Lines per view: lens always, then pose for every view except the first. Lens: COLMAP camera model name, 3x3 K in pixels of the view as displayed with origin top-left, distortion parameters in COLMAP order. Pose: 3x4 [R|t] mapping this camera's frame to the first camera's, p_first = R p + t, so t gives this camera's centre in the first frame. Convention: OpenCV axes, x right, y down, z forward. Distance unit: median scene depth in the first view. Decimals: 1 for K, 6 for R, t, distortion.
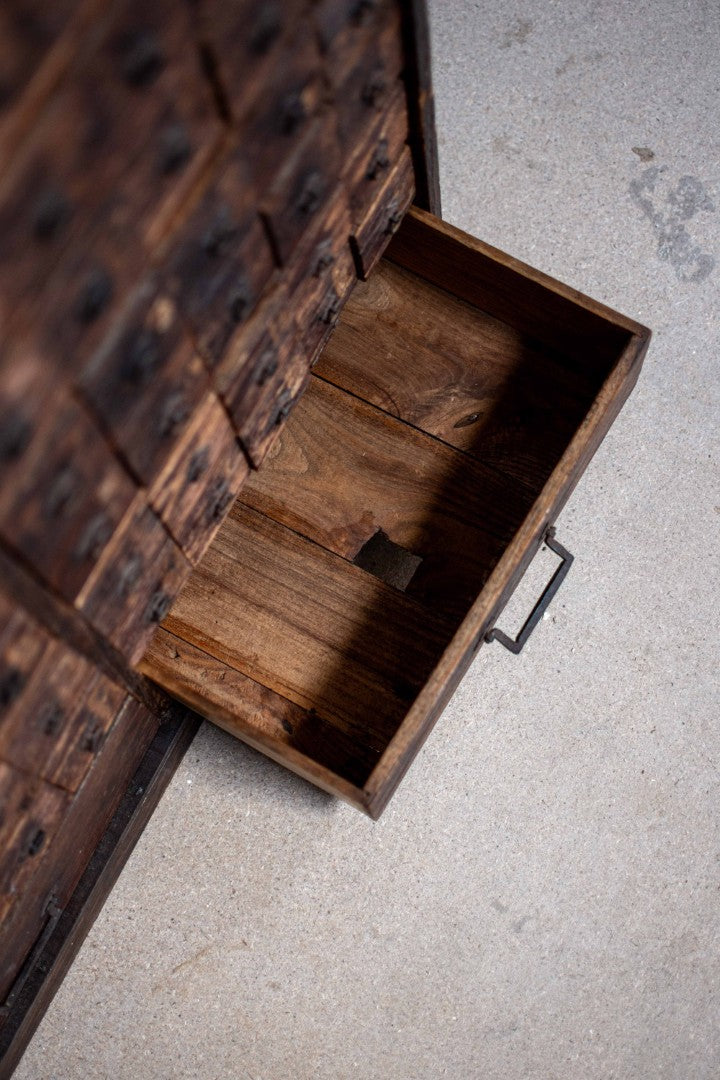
lens RADIAL K [[1679.0, 0, 361.0], [0, 1679.0, 541.0], [0, 0, 1]] dist [-0.171523, 0.000000]
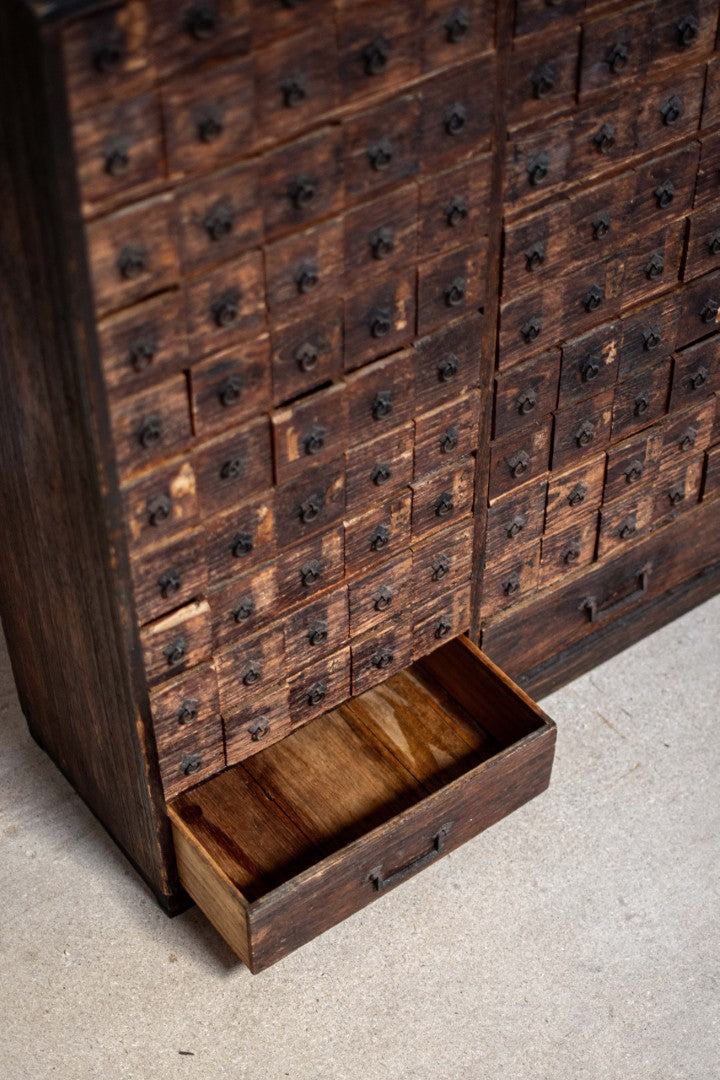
lens RADIAL K [[1956.1, 0, 389.2], [0, 1956.1, 608.7], [0, 0, 1]] dist [-0.176268, 0.000000]
pose [[0.896445, 0.376018, -0.234514, 0.249260], [-0.440854, 0.810548, -0.385563, 0.928653], [0.045106, 0.449023, 0.892381, -0.760902]]
